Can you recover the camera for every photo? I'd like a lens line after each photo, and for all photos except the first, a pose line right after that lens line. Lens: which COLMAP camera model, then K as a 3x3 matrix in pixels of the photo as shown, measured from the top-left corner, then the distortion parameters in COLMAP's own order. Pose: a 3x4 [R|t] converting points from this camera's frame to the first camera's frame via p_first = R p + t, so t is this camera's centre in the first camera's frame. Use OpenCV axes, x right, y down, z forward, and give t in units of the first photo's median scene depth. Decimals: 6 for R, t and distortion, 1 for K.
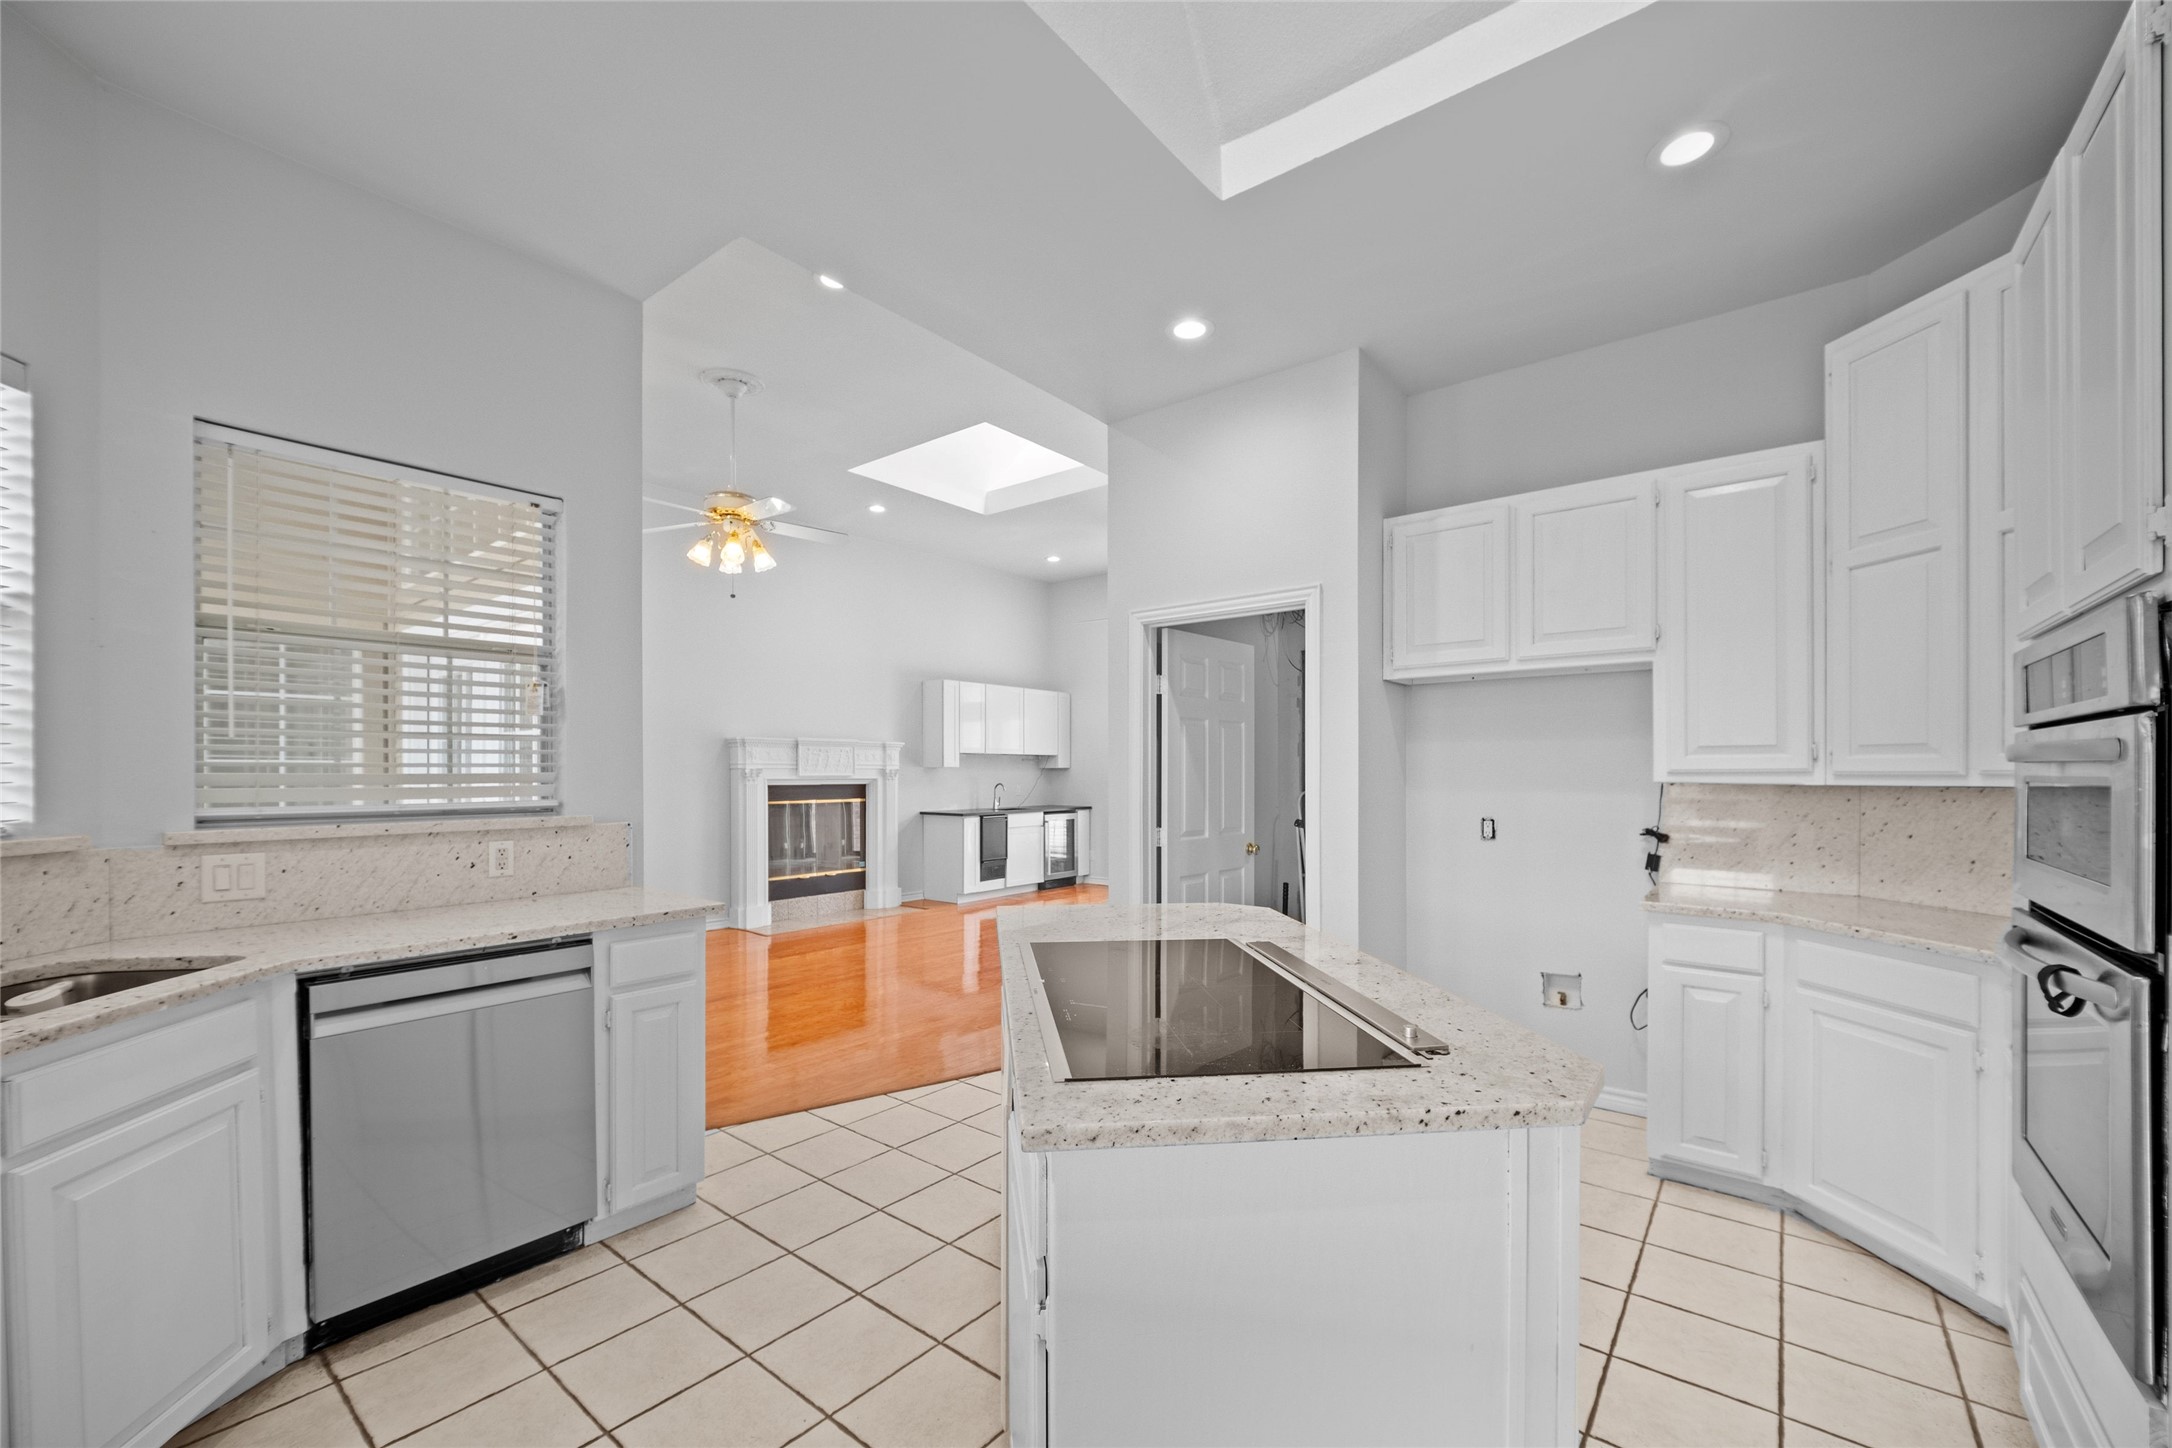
lens RADIAL K [[867.1, 0, 1094.7], [0, 867.1, 771.0], [0, 0, 1]] dist [-0.004571, 0.000133]
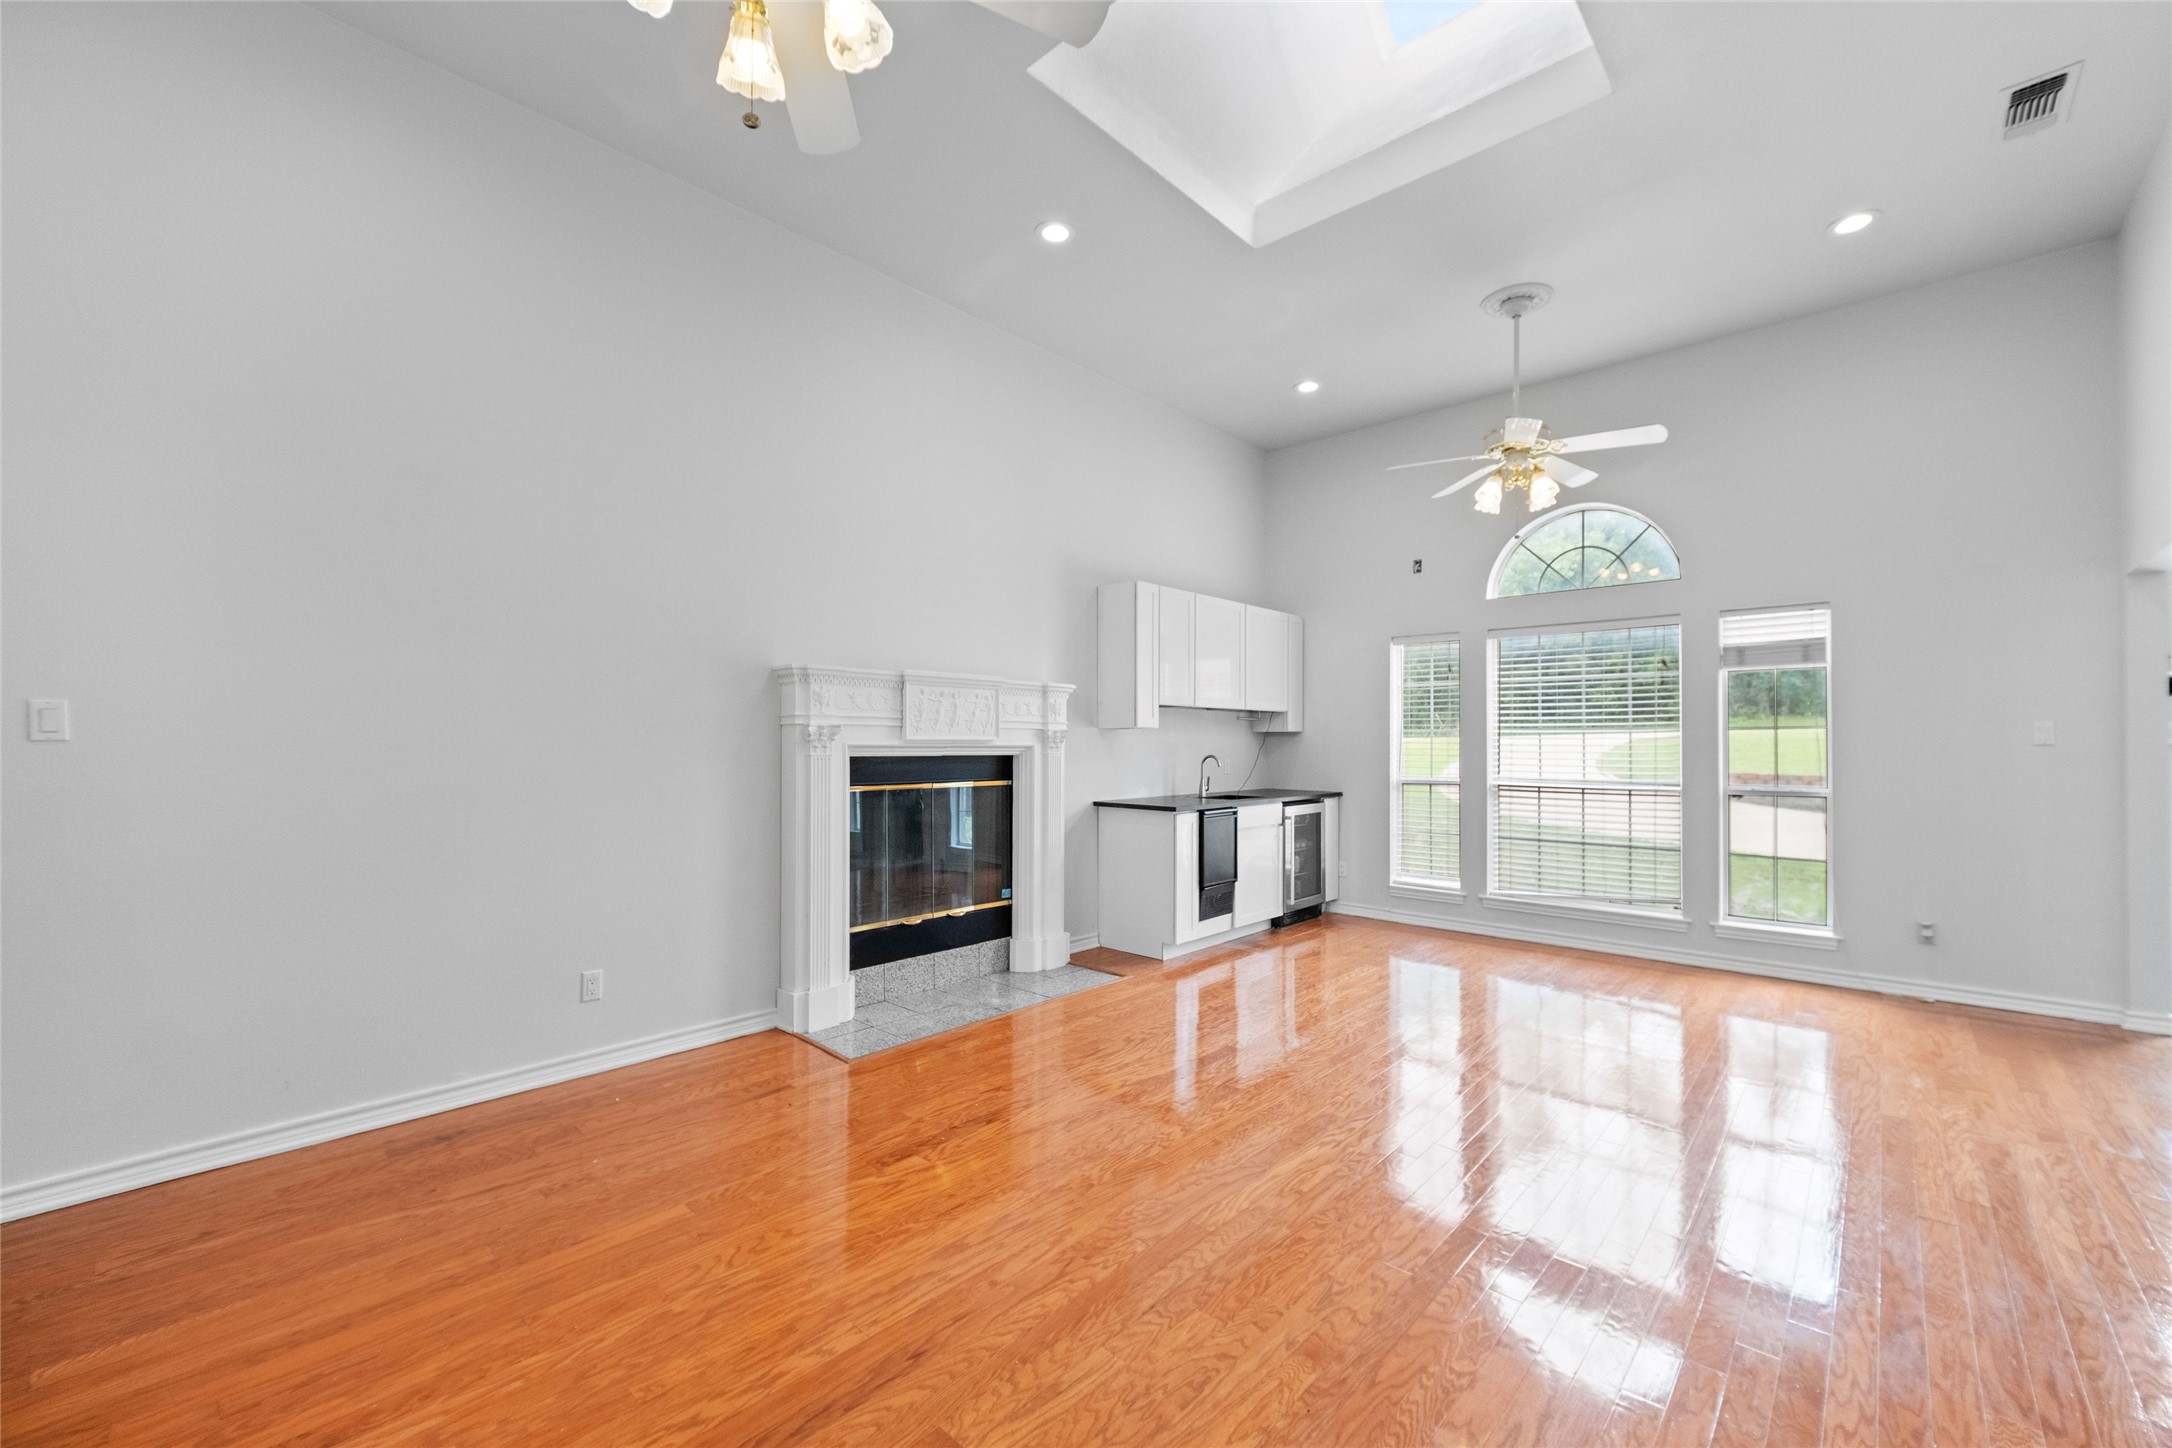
lens RADIAL K [[867.1, 0, 1085.8], [0, 867.1, 732.3], [0, 0, 1]] dist [-0.004571, 0.000133]
pose [[0.995796, 0.001884, -0.091580, -0.158249], [-0.003093, 0.999910, -0.013052, 0.006952], [0.091547, 0.013280, 0.995712, 0.414775]]
